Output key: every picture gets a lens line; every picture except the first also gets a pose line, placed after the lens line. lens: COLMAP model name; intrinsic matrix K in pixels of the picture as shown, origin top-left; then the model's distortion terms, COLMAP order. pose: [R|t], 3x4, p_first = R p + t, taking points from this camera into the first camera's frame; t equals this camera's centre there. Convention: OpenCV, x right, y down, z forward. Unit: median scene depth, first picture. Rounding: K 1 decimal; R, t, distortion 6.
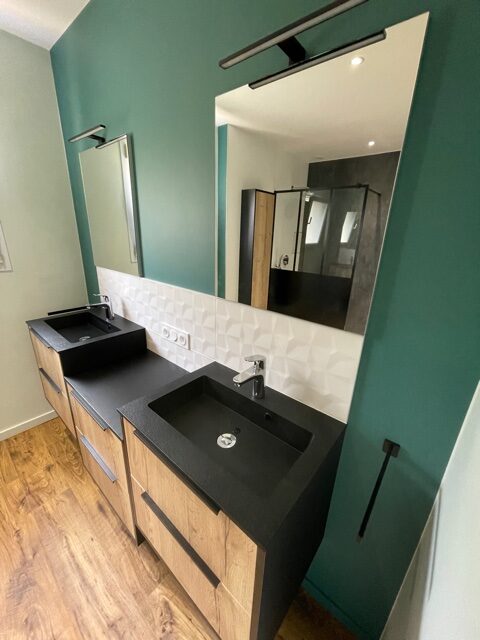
lens RADIAL K [[256.9, 0, 241.5], [0, 256.9, 316.9], [0, 0, 1]] dist [0.001145, -0.002218]
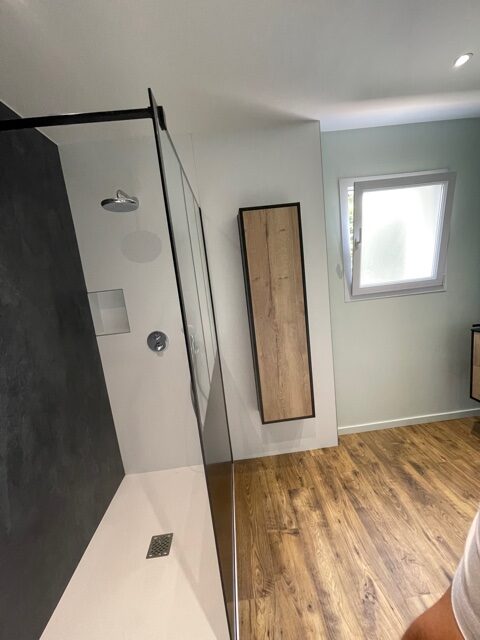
lens RADIAL K [[256.9, 0, 241.5], [0, 256.9, 316.9], [0, 0, 1]] dist [0.001145, -0.002218]
pose [[0.680117, 0.004141, -0.733092, -0.874144], [-0.100434, 0.991082, -0.087579, 0.225999], [0.726192, 0.133191, 0.674467, -0.810918]]
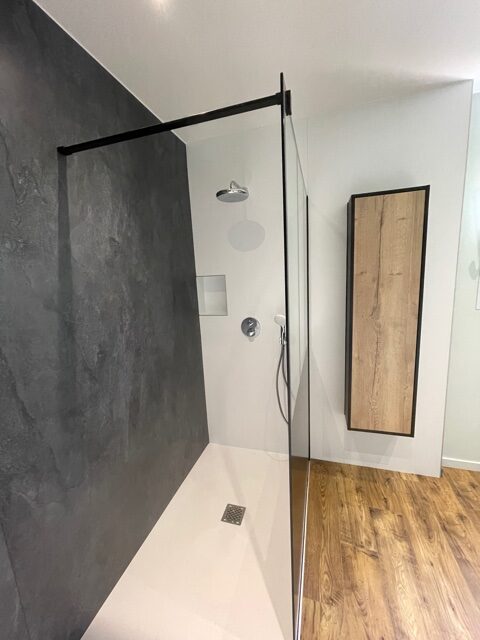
lens RADIAL K [[256.9, 0, 241.5], [0, 256.9, 316.9], [0, 0, 1]] dist [0.001145, -0.002218]
pose [[0.395279, 0.094677, -0.913669, -0.899490], [-0.227697, 0.973729, 0.002393, 0.233294], [0.889892, 0.207094, 0.406453, -0.837224]]
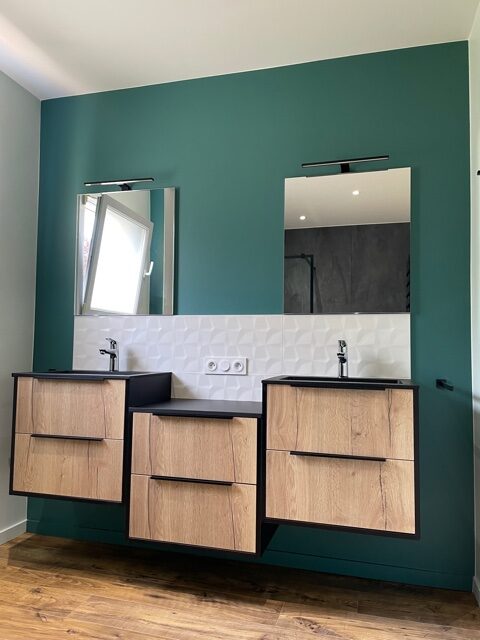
lens RADIAL K [[479.1, 0, 241.6], [0, 479.1, 321.8], [0, 0, 1]] dist [0.091610, -0.117785]
pose [[0.907736, 0.001983, 0.419538, -1.057844], [0.149933, 0.932418, -0.328811, 0.574800], [-0.391837, 0.361376, 0.846092, -0.695721]]
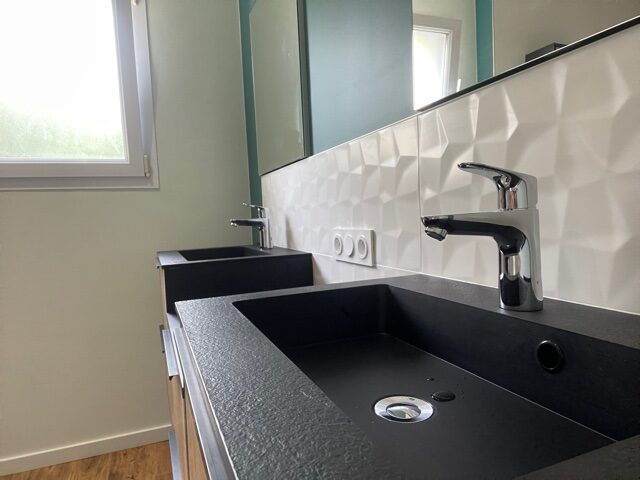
lens RADIAL K [[427.9, 0, 320.0], [0, 427.9, 240.0], [0, 0, 1]] dist [0.035359, -0.002847]
pose [[0.882348, -0.048415, -0.468100, 0.077916], [-0.074100, 0.967992, -0.239793, 0.285361], [0.464727, 0.246268, 0.850518, 0.296760]]
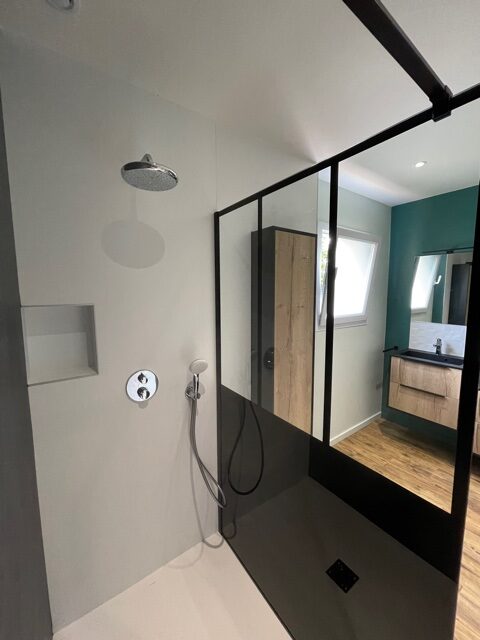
lens RADIAL K [[254.8, 0, 240.8], [0, 254.8, 316.8], [0, 0, 1]] dist [-0.008509, -0.000243]
pose [[0.967698, -0.012545, -0.251800, -1.712813], [-0.043145, 0.975787, -0.214426, 0.218616], [0.248393, 0.218364, 0.943726, -1.043772]]
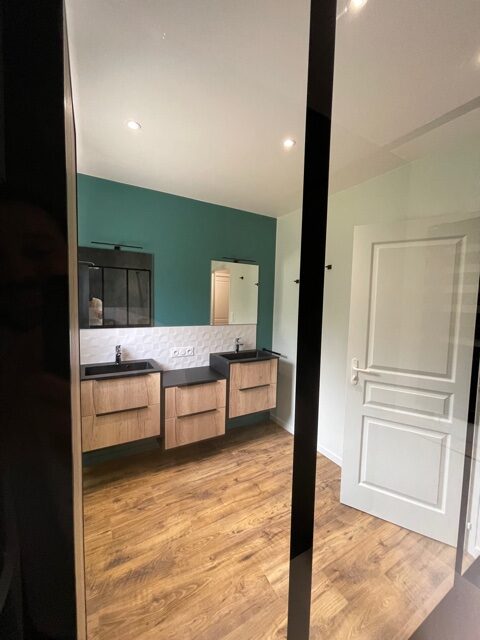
lens RADIAL K [[256.9, 0, 241.5], [0, 256.9, 316.9], [0, 0, 1]] dist [0.001145, -0.002218]
pose [[0.335992, -0.089544, 0.937599, -2.077394], [0.285017, 0.958464, -0.010600, -0.037582], [-0.897705, 0.270793, 0.347558, -0.162557]]
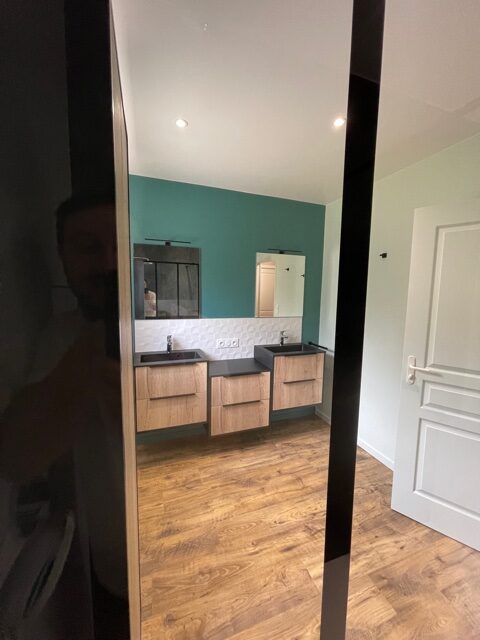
lens RADIAL K [[256.9, 0, 241.5], [0, 256.9, 316.9], [0, 0, 1]] dist [0.001145, -0.002218]
pose [[0.496932, -0.113319, 0.860359, -2.069087], [0.274380, 0.961092, -0.031891, -0.035182], [-0.823270, 0.251913, 0.508691, -0.168882]]
